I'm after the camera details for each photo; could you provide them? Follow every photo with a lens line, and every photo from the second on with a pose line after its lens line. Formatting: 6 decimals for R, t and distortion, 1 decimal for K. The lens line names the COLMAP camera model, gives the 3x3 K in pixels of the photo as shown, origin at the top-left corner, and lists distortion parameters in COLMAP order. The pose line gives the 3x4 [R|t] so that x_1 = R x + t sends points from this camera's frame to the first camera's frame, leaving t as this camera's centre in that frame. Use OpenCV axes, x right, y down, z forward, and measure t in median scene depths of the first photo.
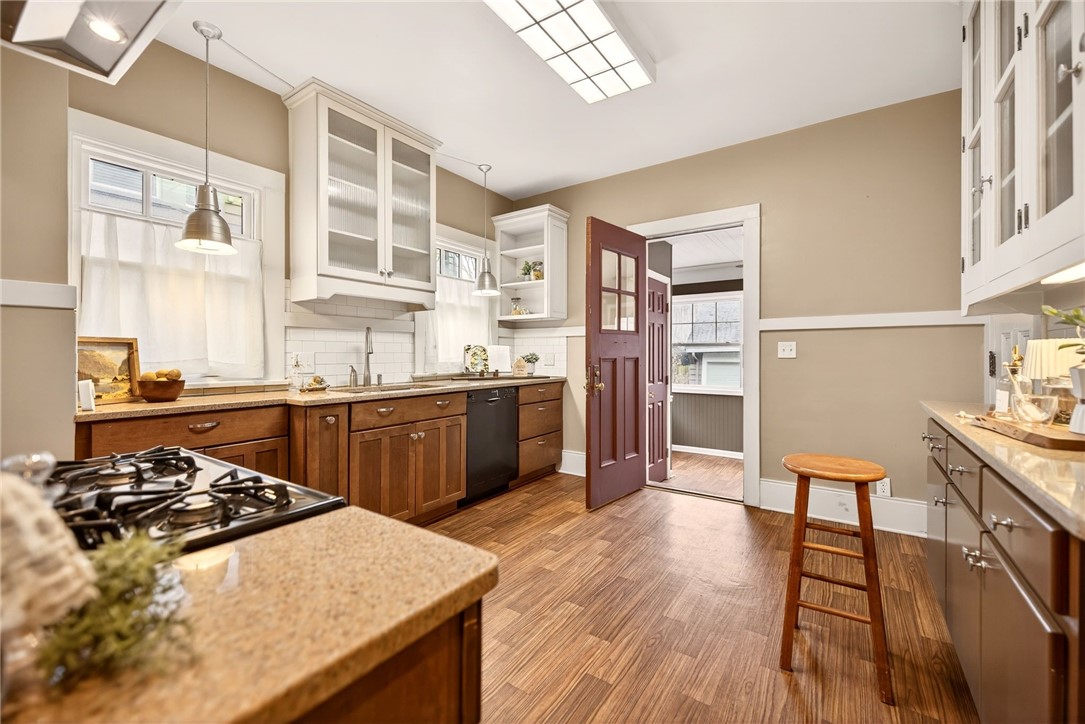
lens RADIAL K [[452.4, 0, 537.1], [0, 452.4, 350.3], [0, 0, 1]] dist [-0.000498, -0.000315]
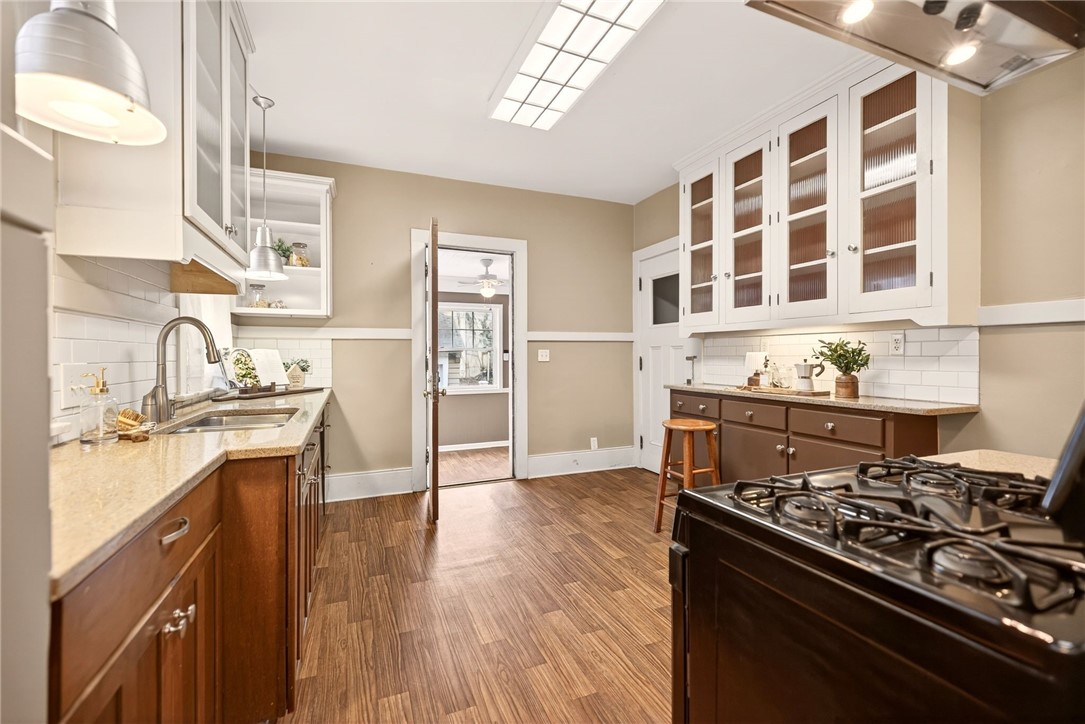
lens RADIAL K [[449.8, 0, 536.2], [0, 449.8, 353.3], [0, 0, 1]] dist [-0.002869, -0.000366]
pose [[0.536132, 0.003273, 0.844128, -0.554837], [-0.002277, 0.999994, -0.002431, -0.003957], [-0.844131, -0.000619, 0.536136, 0.290436]]
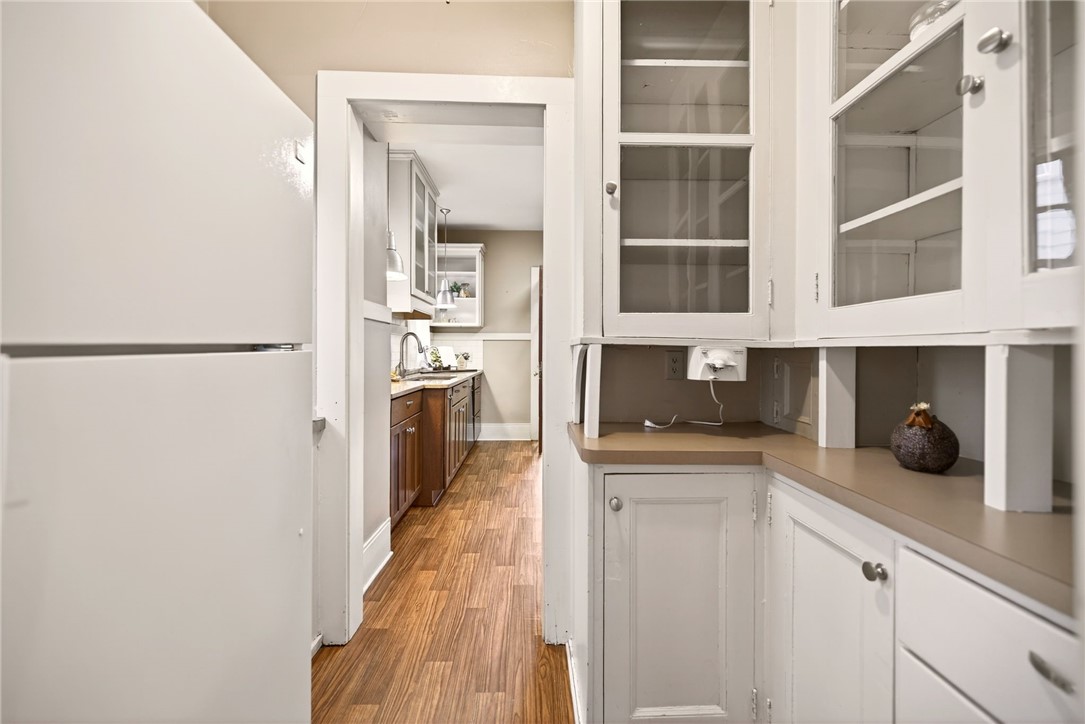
lens RADIAL K [[452.4, 0, 537.1], [0, 452.4, 350.3], [0, 0, 1]] dist [-0.000498, -0.000315]
pose [[0.808961, 0.006839, 0.587822, -0.763769], [-0.007160, 0.999973, -0.001780, 0.001032], [-0.587818, -0.002769, 0.808988, -0.245492]]
